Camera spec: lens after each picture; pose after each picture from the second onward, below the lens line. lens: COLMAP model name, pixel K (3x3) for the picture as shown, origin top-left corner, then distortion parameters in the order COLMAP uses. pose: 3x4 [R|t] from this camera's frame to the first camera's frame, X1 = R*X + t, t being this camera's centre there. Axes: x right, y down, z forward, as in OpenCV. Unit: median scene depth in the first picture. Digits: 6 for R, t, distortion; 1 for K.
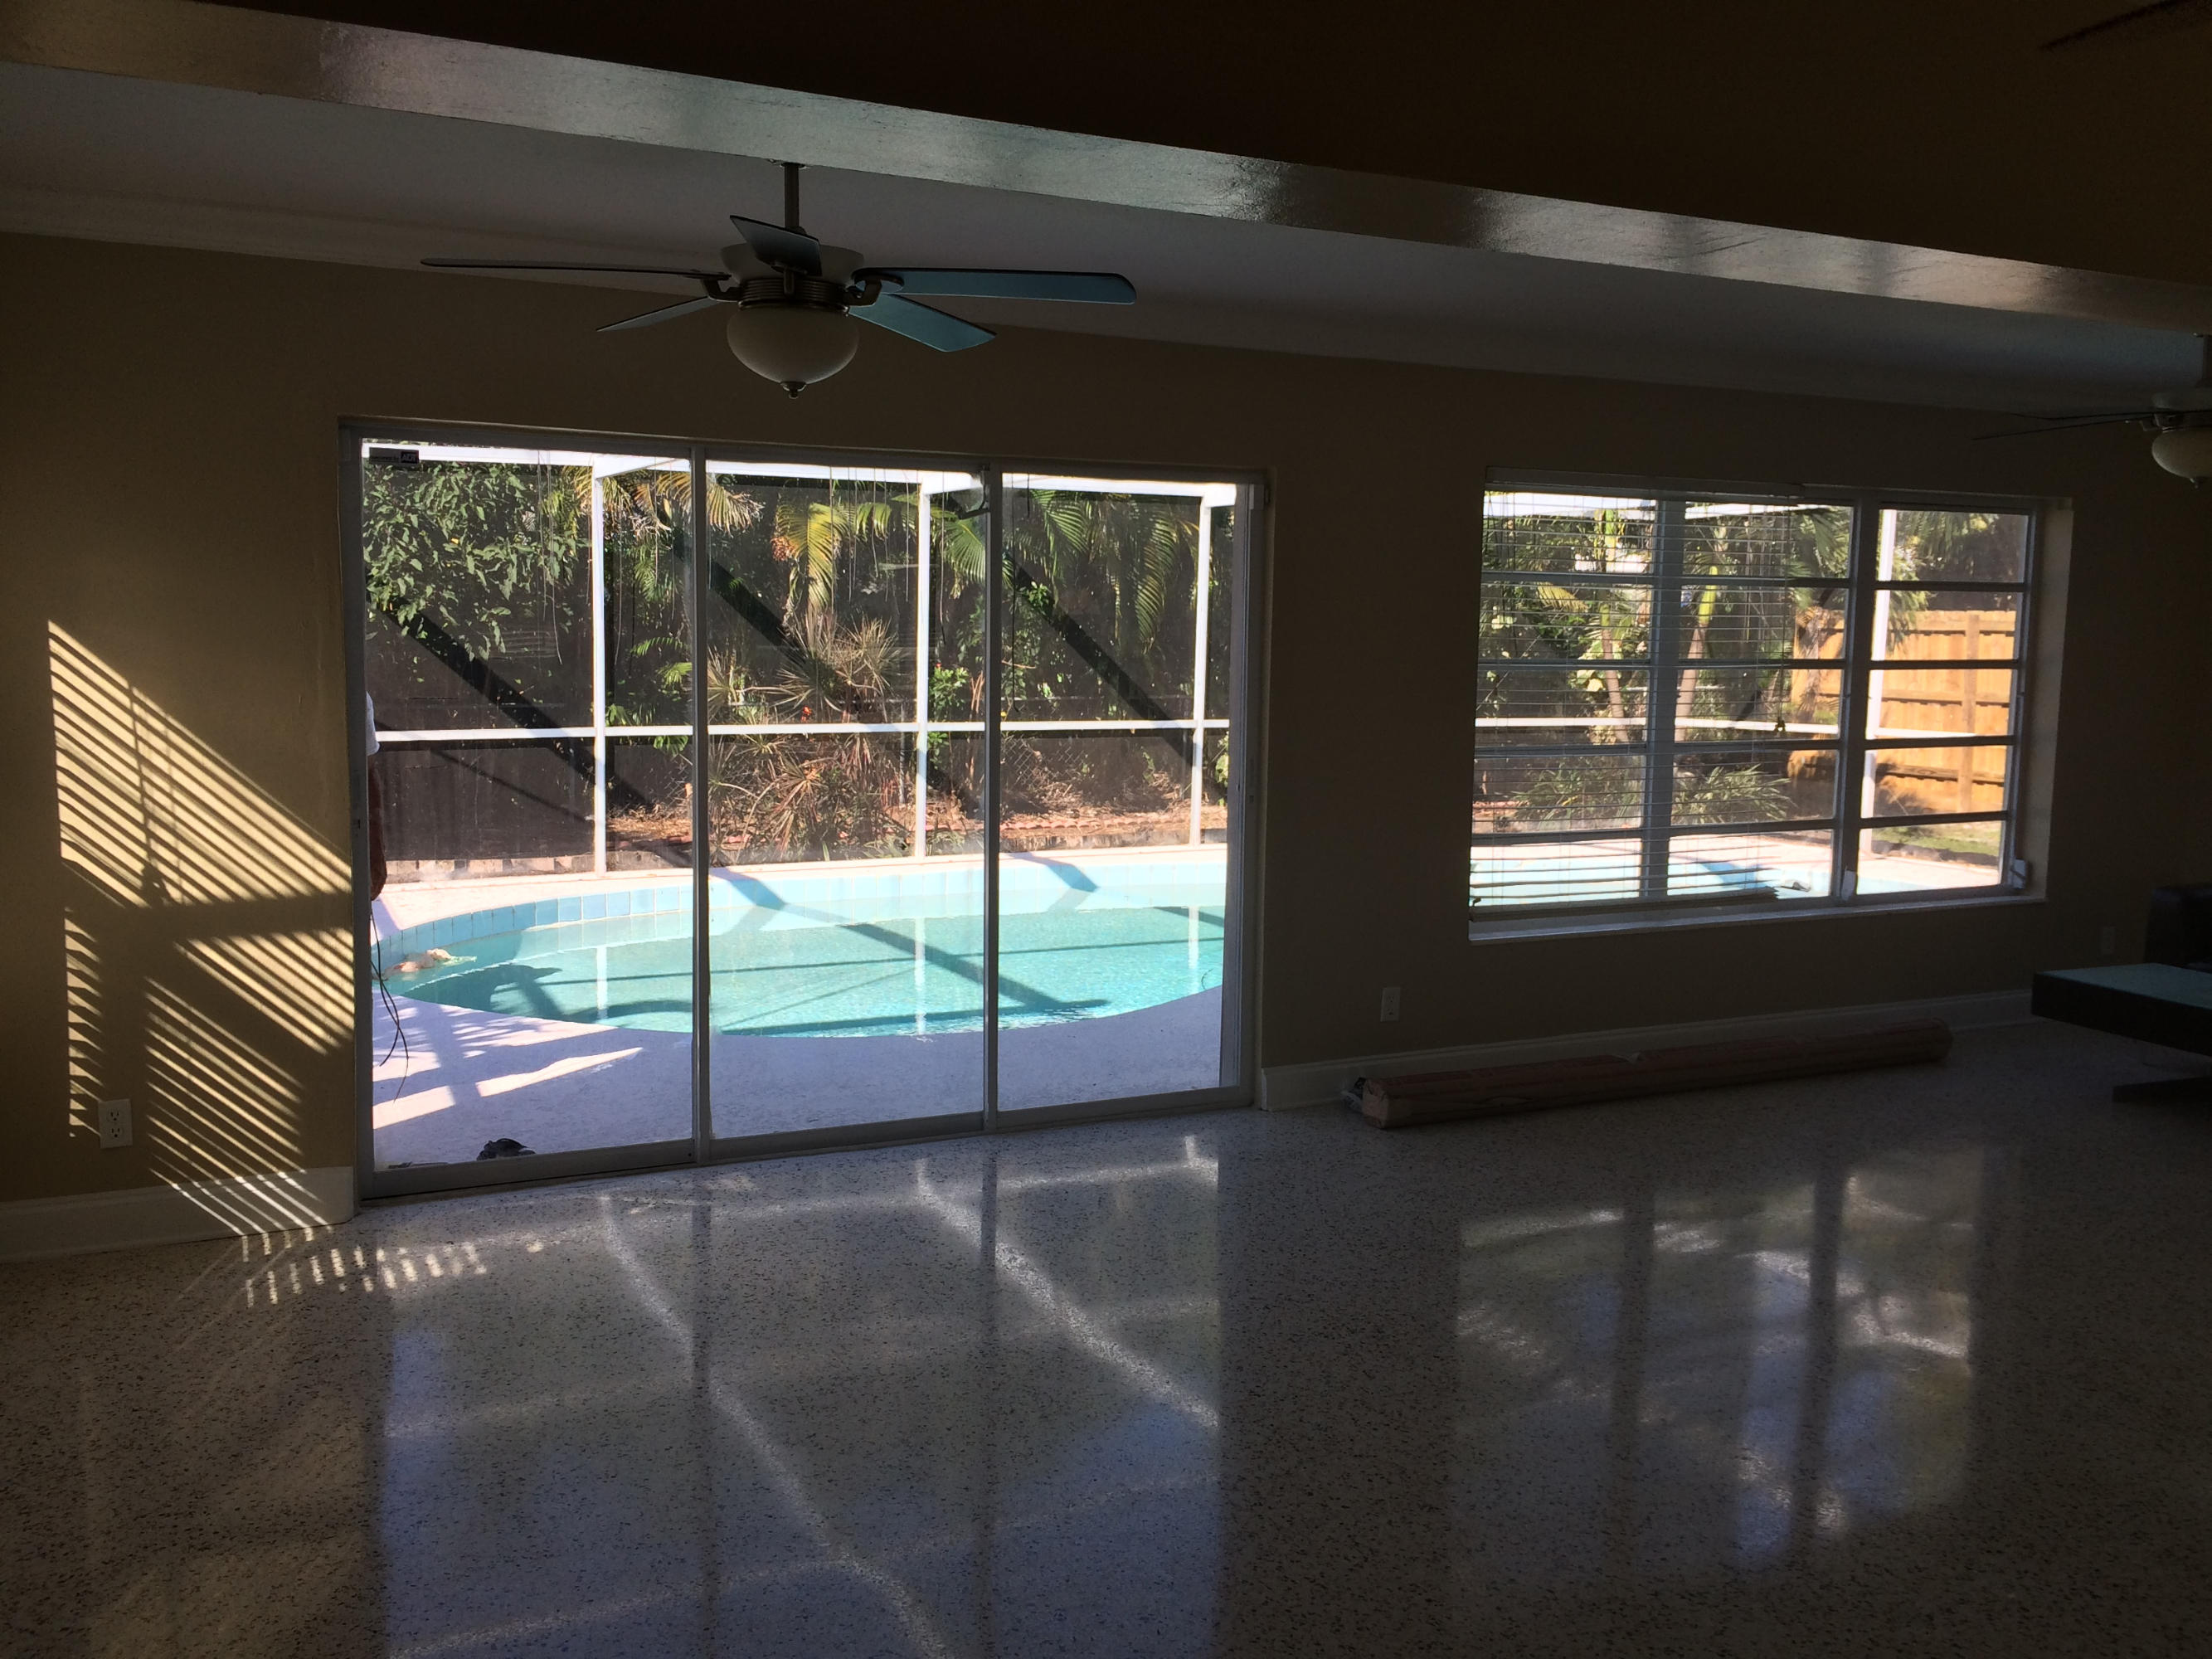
lens RADIAL K [[1953.0, 0, 1106.0], [0, 1953.0, 829.5], [0, 0, 1]] dist [0.045442, -0.002498]
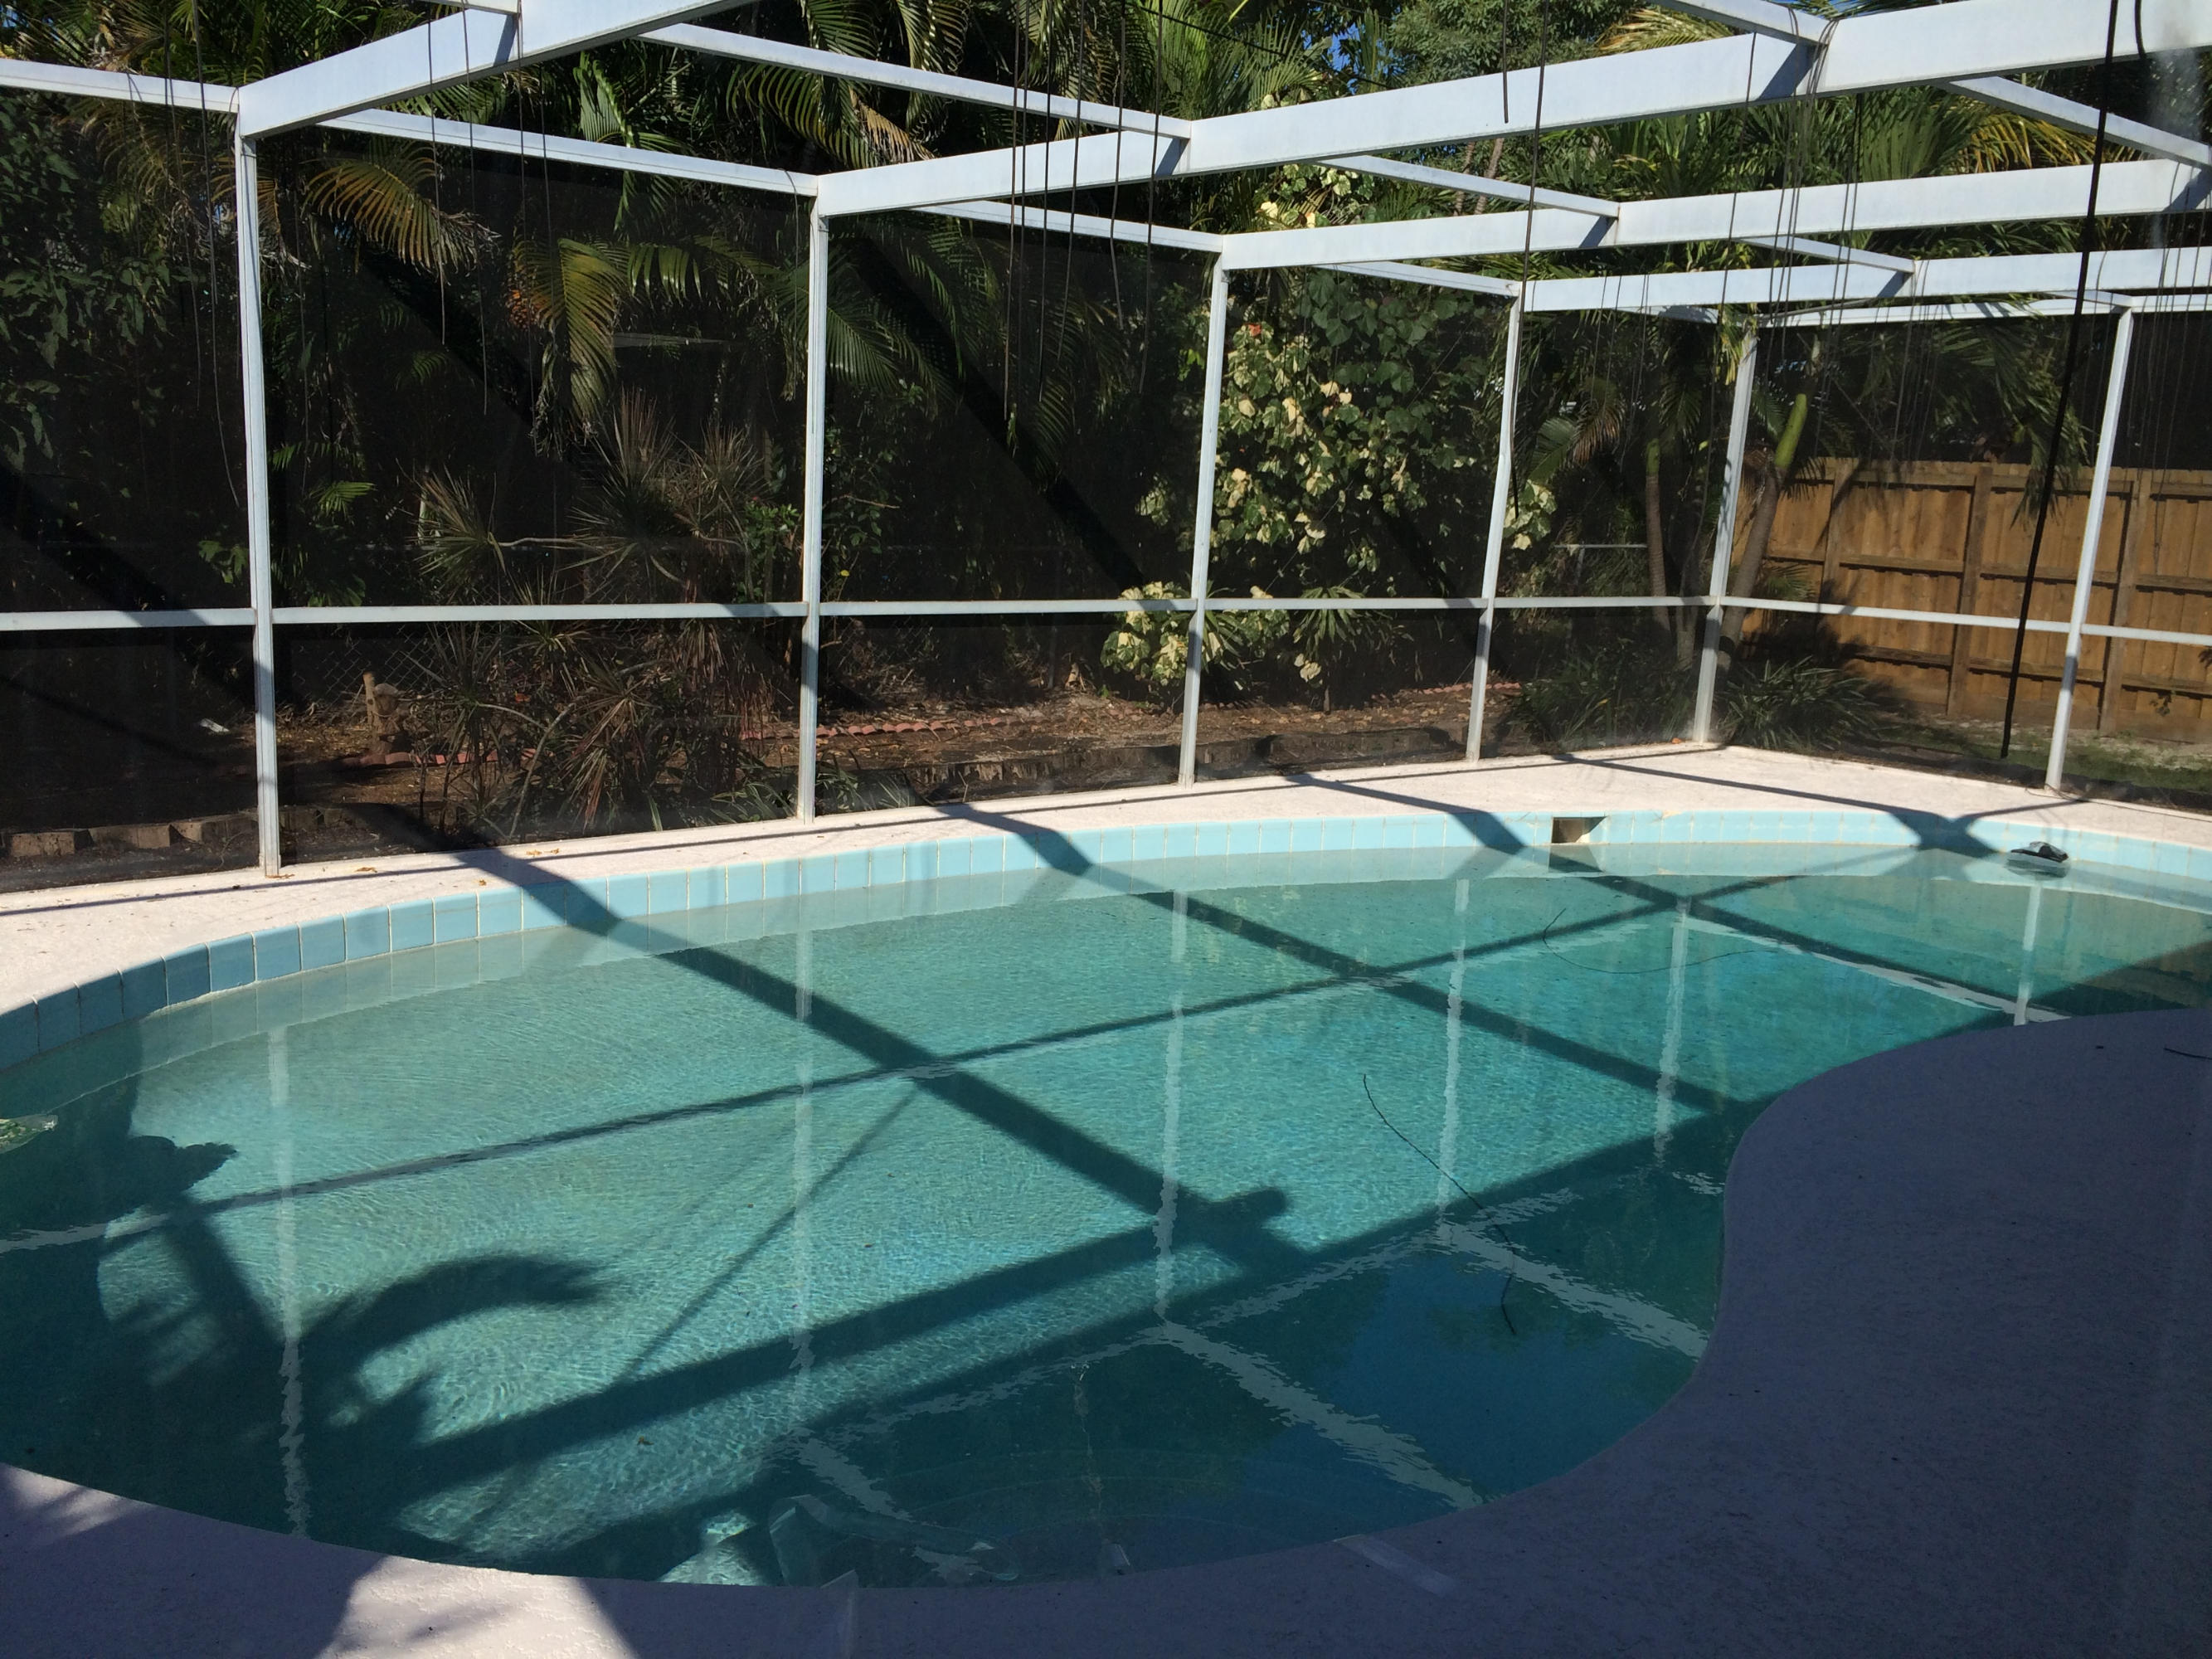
lens RADIAL K [[1953.0, 0, 1106.0], [0, 1953.0, 829.5], [0, 0, 1]] dist [0.045442, -0.002498]
pose [[0.978309, -0.005936, 0.207064, -0.118268], [-0.012974, 0.995871, 0.089850, -0.035989], [-0.206742, -0.090587, 0.974193, 0.337645]]
